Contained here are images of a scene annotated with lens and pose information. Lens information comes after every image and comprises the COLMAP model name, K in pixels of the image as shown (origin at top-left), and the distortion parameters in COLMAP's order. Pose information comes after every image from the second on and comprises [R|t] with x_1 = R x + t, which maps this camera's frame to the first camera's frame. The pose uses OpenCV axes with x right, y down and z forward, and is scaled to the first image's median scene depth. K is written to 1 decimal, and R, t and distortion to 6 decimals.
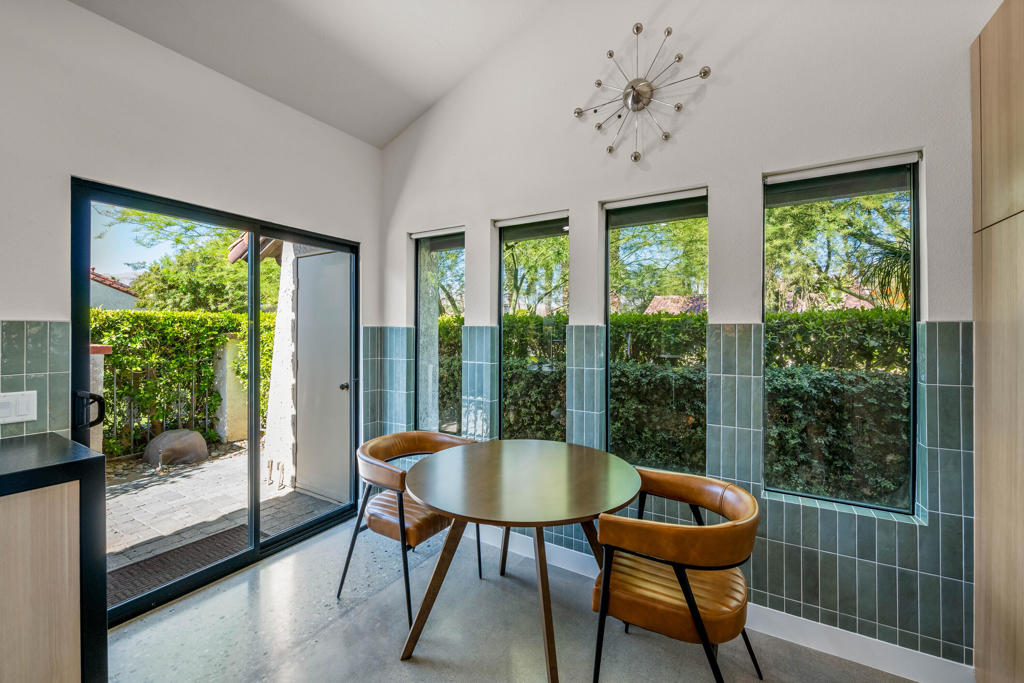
lens RADIAL K [[414.2, 0, 509.3], [0, 414.2, 337.4], [0, 0, 1]] dist [-0.000816, -0.000240]
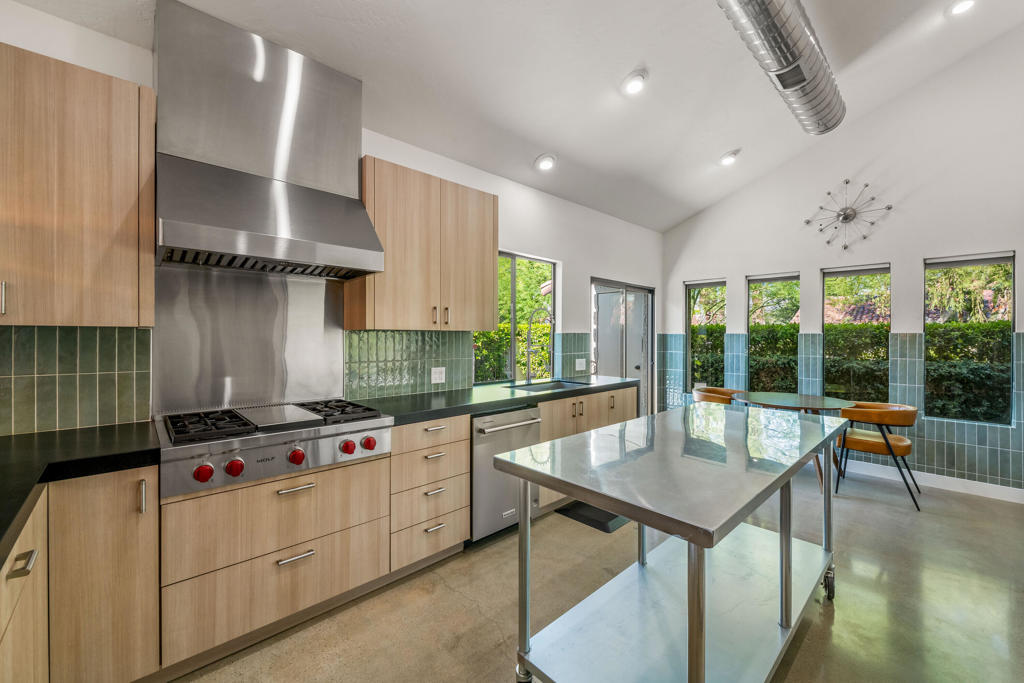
lens RADIAL K [[408.0, 0, 512.0], [0, 408.0, 341.5], [0, 0, 1]] dist [-0.003003, -0.000537]
pose [[0.961816, 0.003632, -0.273673, -0.621749], [-0.003373, 0.999993, 0.001416, 0.009269], [0.273676, -0.000438, 0.961822, -1.167979]]
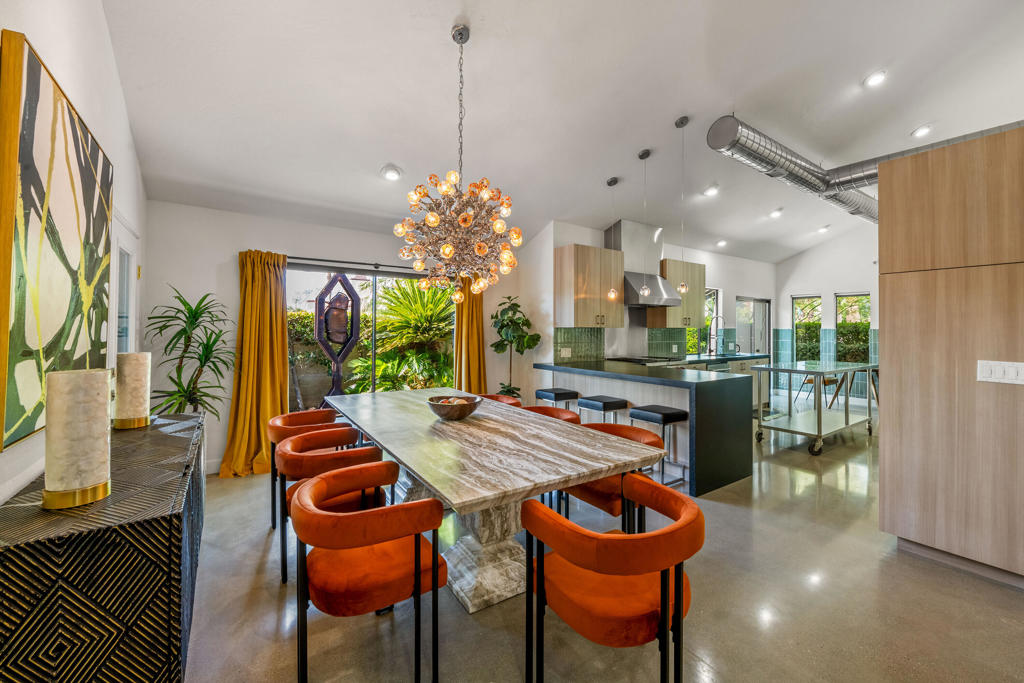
lens RADIAL K [[411.7, 0, 514.9], [0, 411.7, 328.3], [0, 0, 1]] dist [-0.002150, -0.000567]
pose [[0.912299, 0.000923, -0.409523, -1.058881], [-0.006772, 0.999895, -0.012832, 0.025215], [0.409468, 0.014480, 0.912210, -3.001856]]
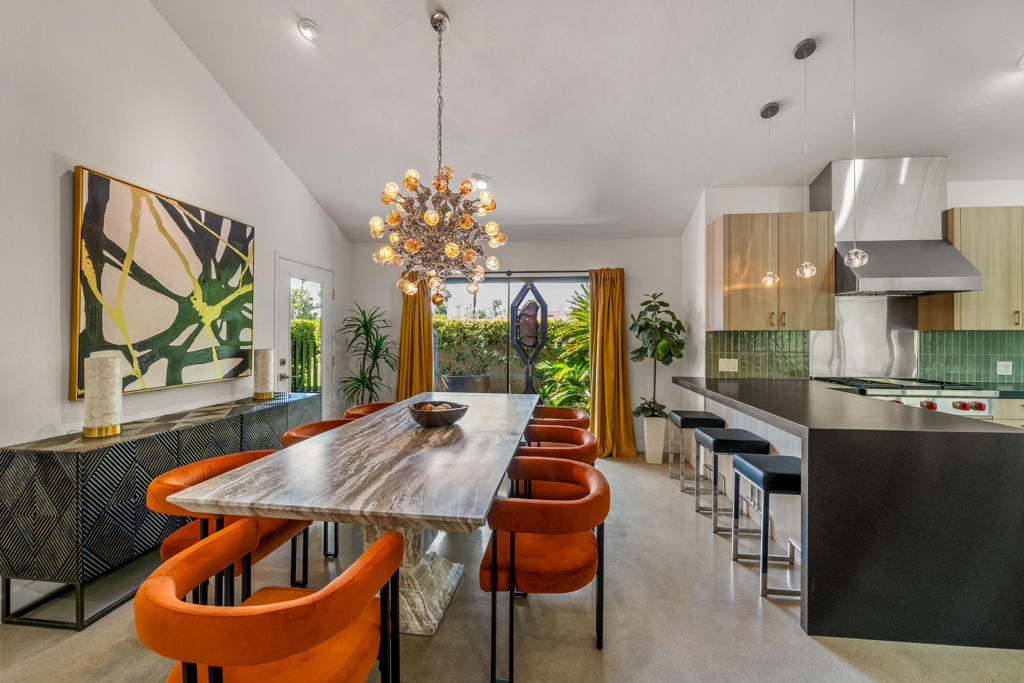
lens RADIAL K [[403.8, 0, 511.6], [0, 403.8, 334.9], [0, 0, 1]] dist [-0.000652, -0.000246]
pose [[0.418671, 0.003224, -0.908132, -0.607093], [-0.011778, 0.999929, -0.001881, 0.019524], [0.908062, 0.011484, 0.418679, -2.280556]]
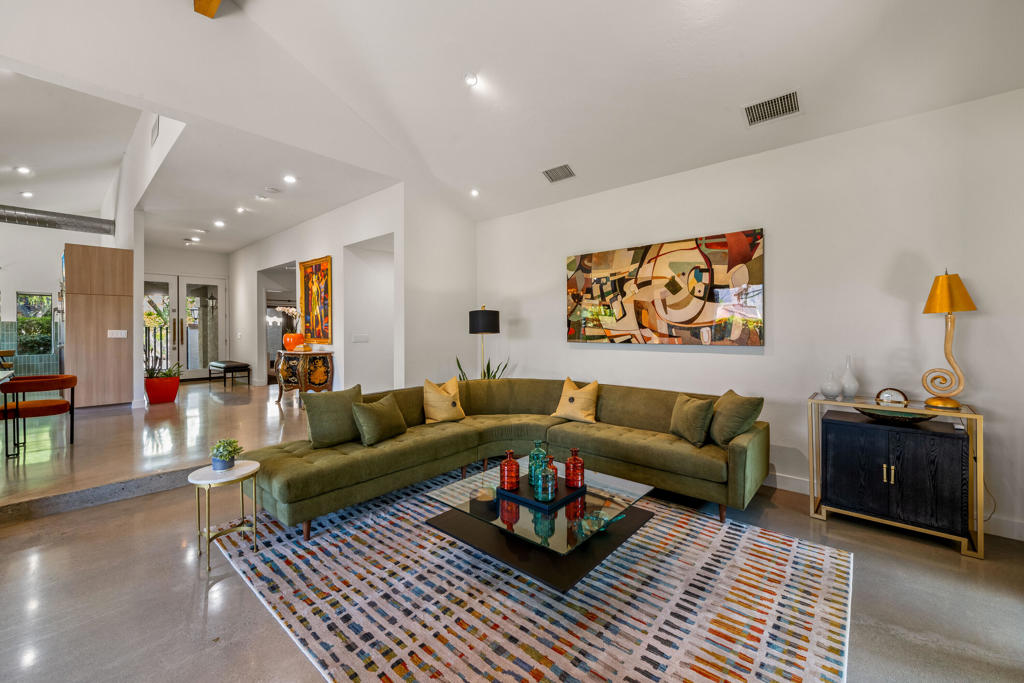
lens RADIAL K [[411.7, 0, 514.9], [0, 411.7, 328.3], [0, 0, 1]] dist [-0.002150, -0.000567]
pose [[0.183643, 0.000906, 0.982993, -2.525797], [0.010967, 0.999935, -0.002970, 0.103612], [-0.982932, 0.011326, 0.183621, -4.671378]]
